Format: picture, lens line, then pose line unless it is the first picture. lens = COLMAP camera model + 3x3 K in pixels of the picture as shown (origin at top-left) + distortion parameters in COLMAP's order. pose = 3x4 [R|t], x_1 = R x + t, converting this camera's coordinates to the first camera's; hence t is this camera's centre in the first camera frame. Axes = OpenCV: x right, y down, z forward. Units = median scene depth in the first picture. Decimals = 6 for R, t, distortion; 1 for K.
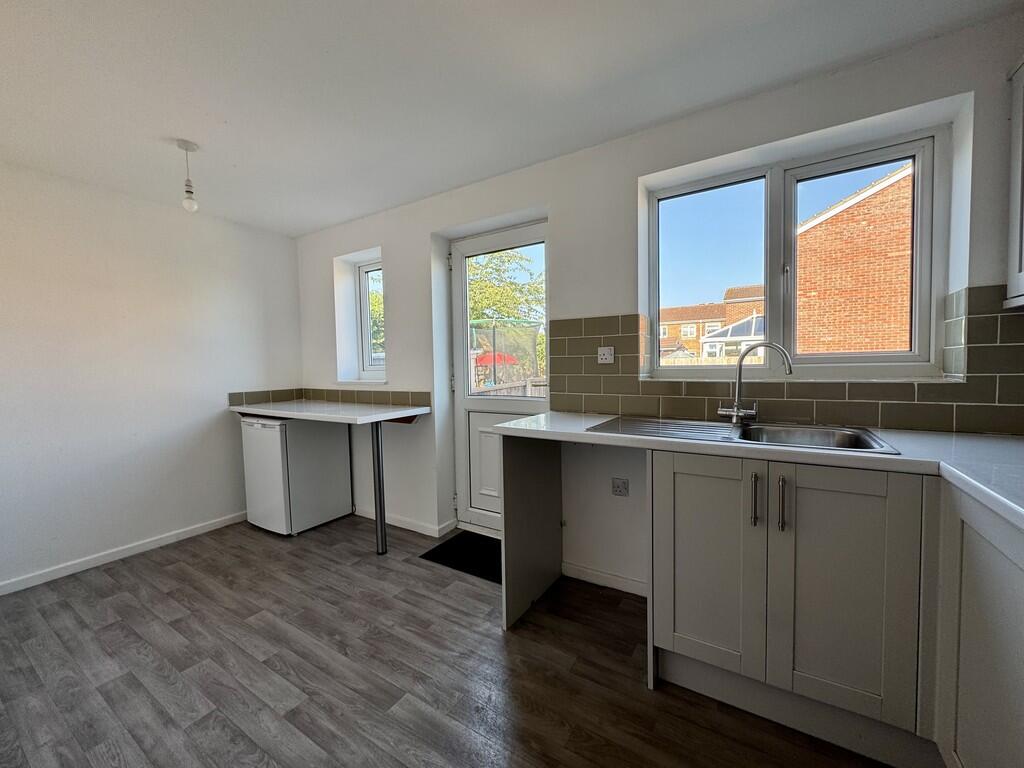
lens RADIAL K [[405.7, 0, 515.9], [0, 405.7, 377.9], [0, 0, 1]] dist [0.000821, 0.000001]
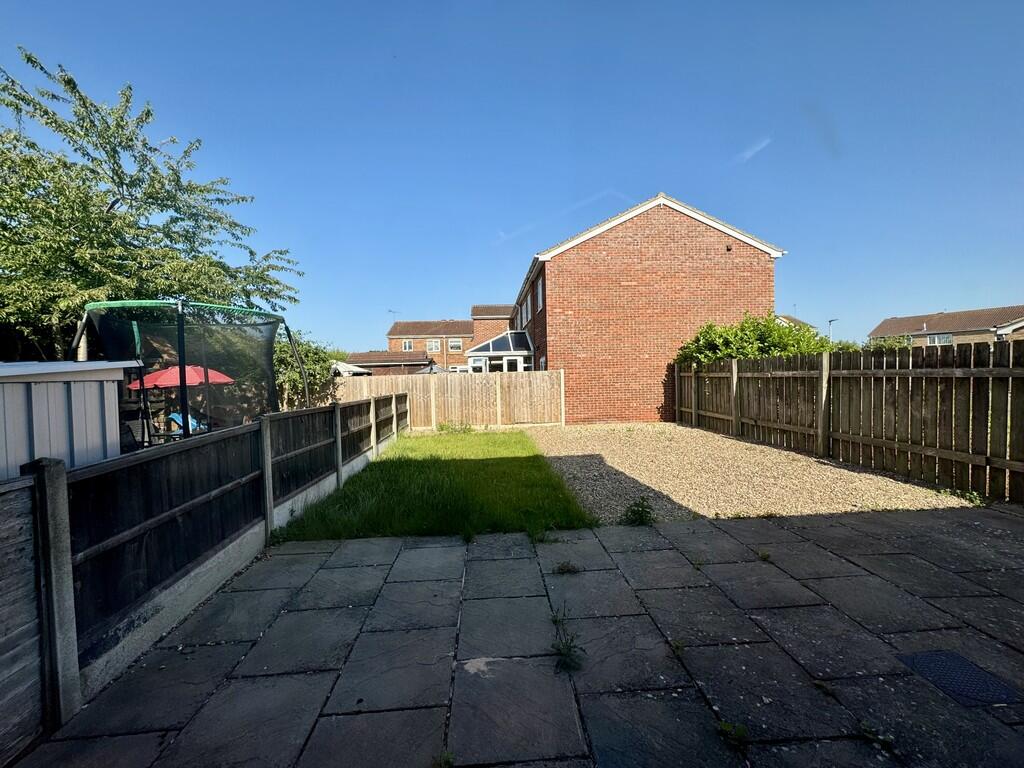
lens RADIAL K [[405.7, 0, 514.9], [0, 405.7, 383.6], [0, 0, 1]] dist [0.000821, 0.000001]
pose [[0.816056, -0.017398, 0.577711, 0.000760], [0.028606, 0.999538, -0.010306, -0.011251], [-0.577265, 0.024936, 0.816176, 0.169124]]
